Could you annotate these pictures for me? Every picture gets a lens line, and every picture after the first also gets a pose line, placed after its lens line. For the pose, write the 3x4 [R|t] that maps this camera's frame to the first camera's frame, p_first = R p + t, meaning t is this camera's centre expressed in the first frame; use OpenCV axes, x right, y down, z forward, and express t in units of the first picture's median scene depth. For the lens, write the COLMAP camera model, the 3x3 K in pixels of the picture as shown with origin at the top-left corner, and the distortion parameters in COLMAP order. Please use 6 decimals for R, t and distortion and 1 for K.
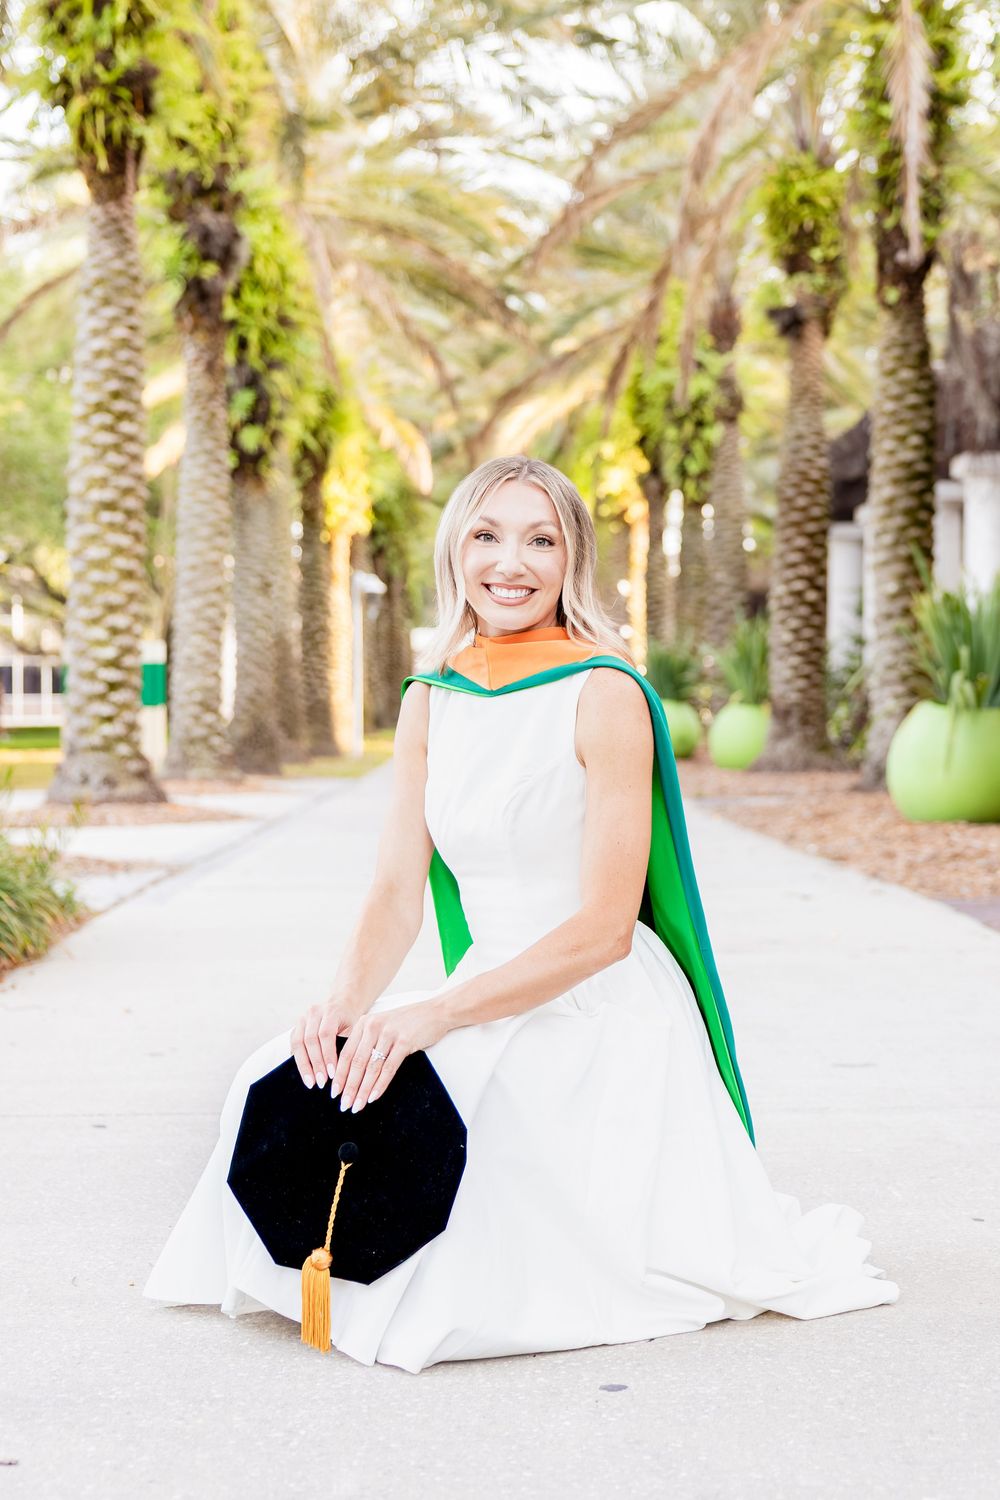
lens RADIAL K [[2932.6, 0, 495.3], [0, 2932.6, 752.6], [0, 0, 1]] dist [0.041256, 0.000000]
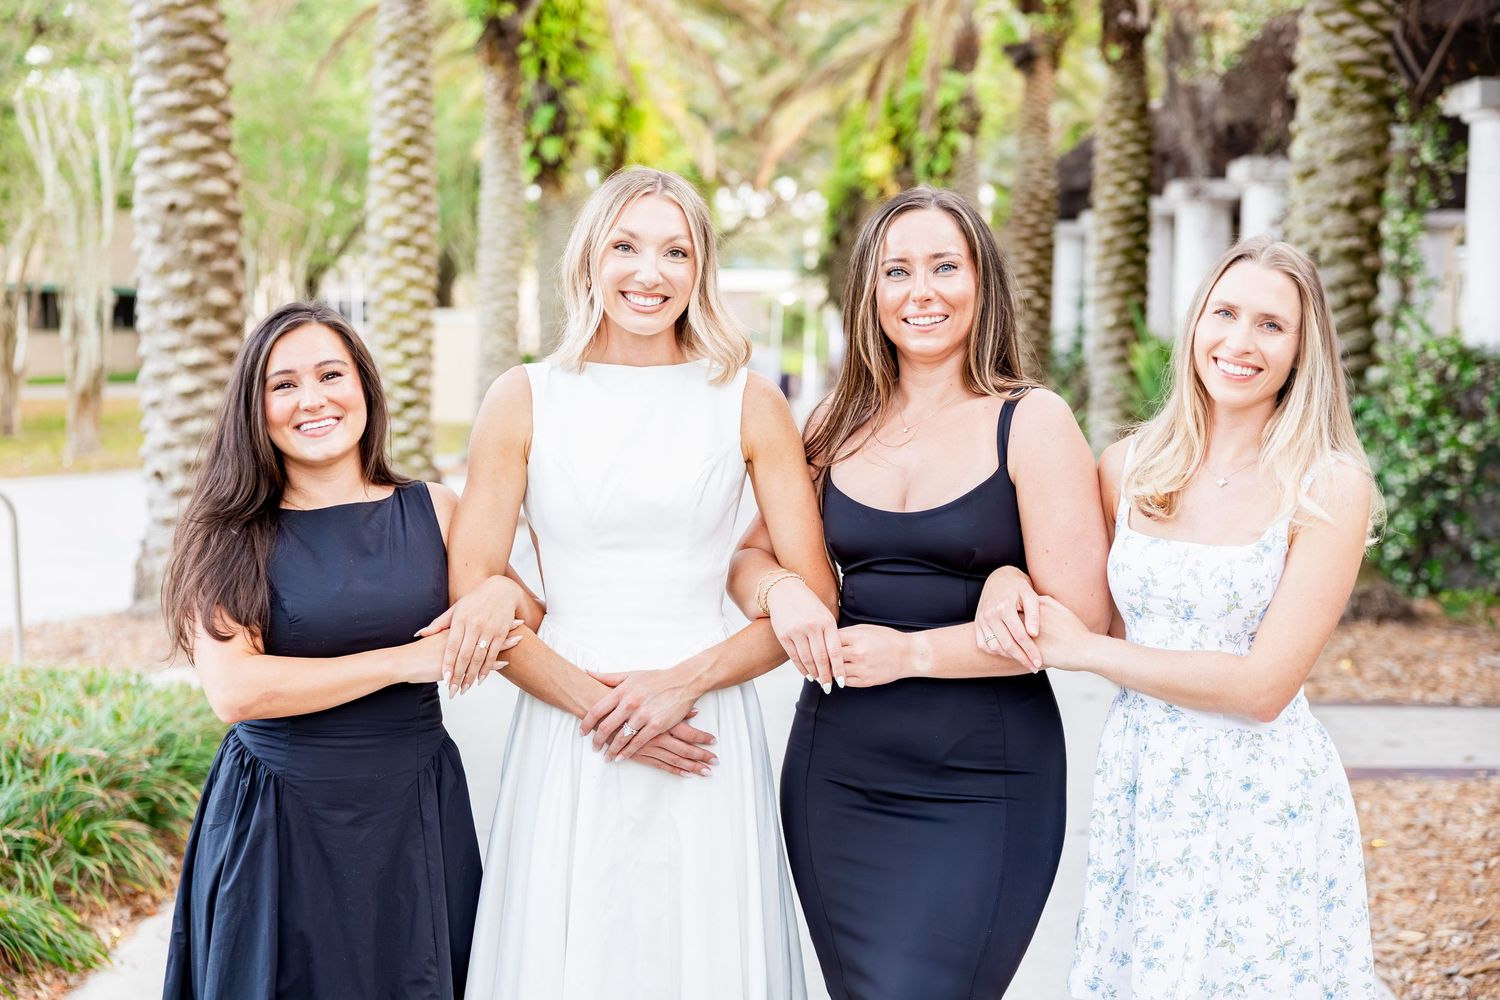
lens RADIAL K [[2241.3, 0, 736.9], [0, 2241.3, 497.3], [0, 0, 1]] dist [-0.001094, 0.000000]
pose [[0.999562, 0.008999, -0.028189, 0.016800], [-0.006382, 0.995778, 0.091576, -0.057460], [0.028894, -0.091356, 0.995399, 0.130872]]
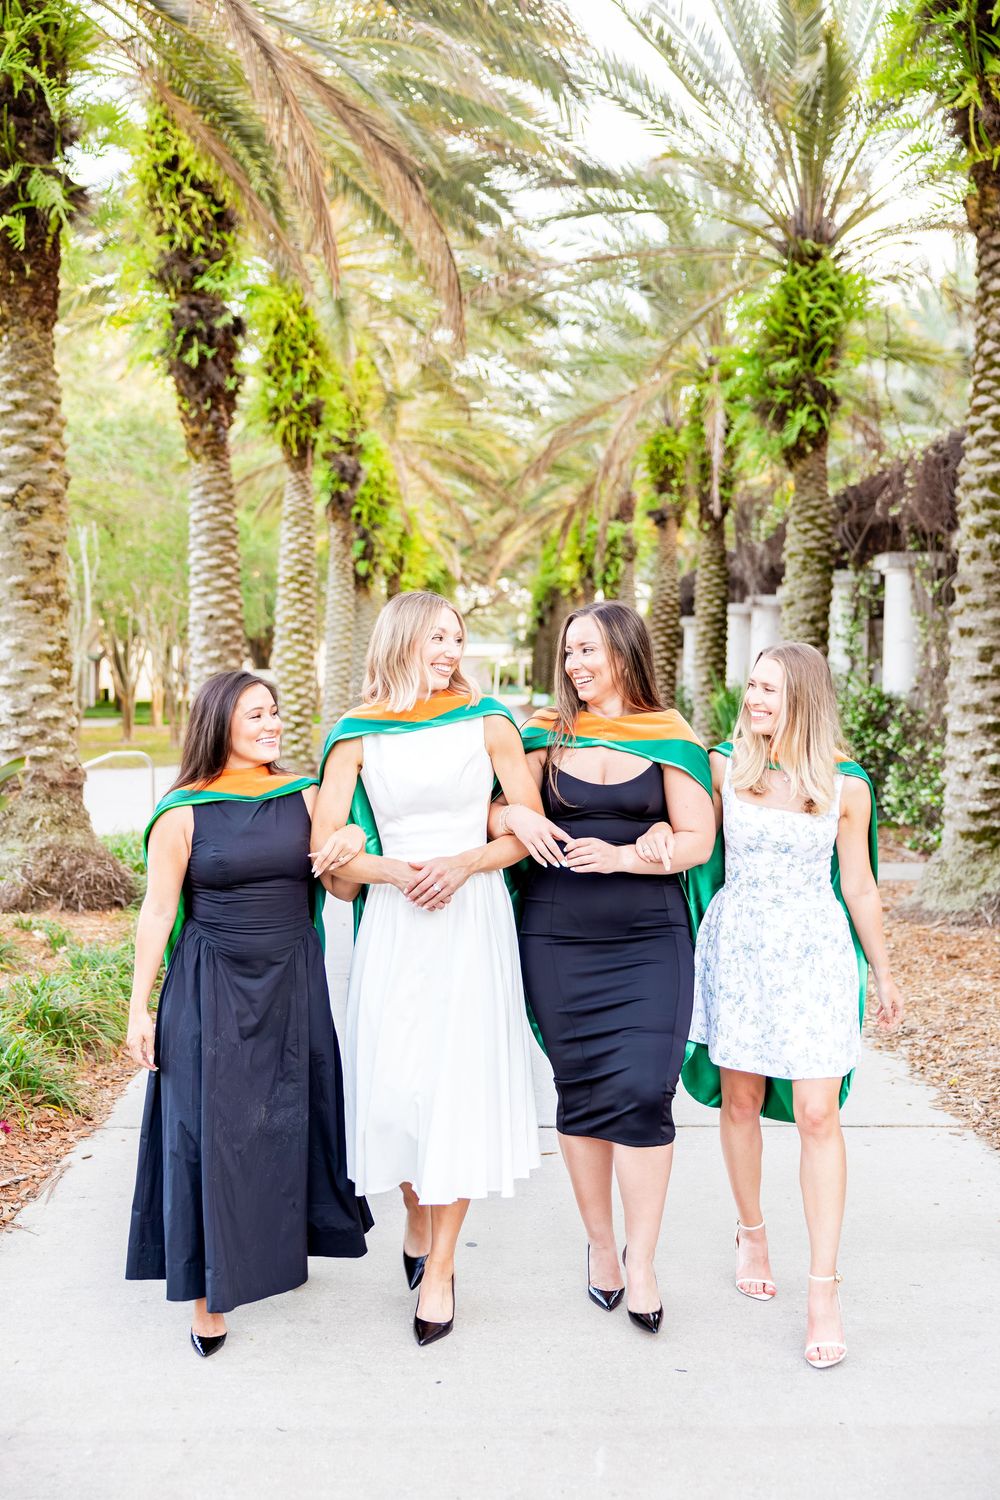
lens RADIAL K [[2104.7, 0, 489.7], [0, 2104.7, 754.8], [0, 0, 1]] dist [0.084430, 0.000000]
pose [[0.999910, 0.013220, -0.002339, -0.000973], [-0.013092, 0.998755, 0.048141, -0.061509], [0.002973, -0.048106, 0.998838, -0.328532]]
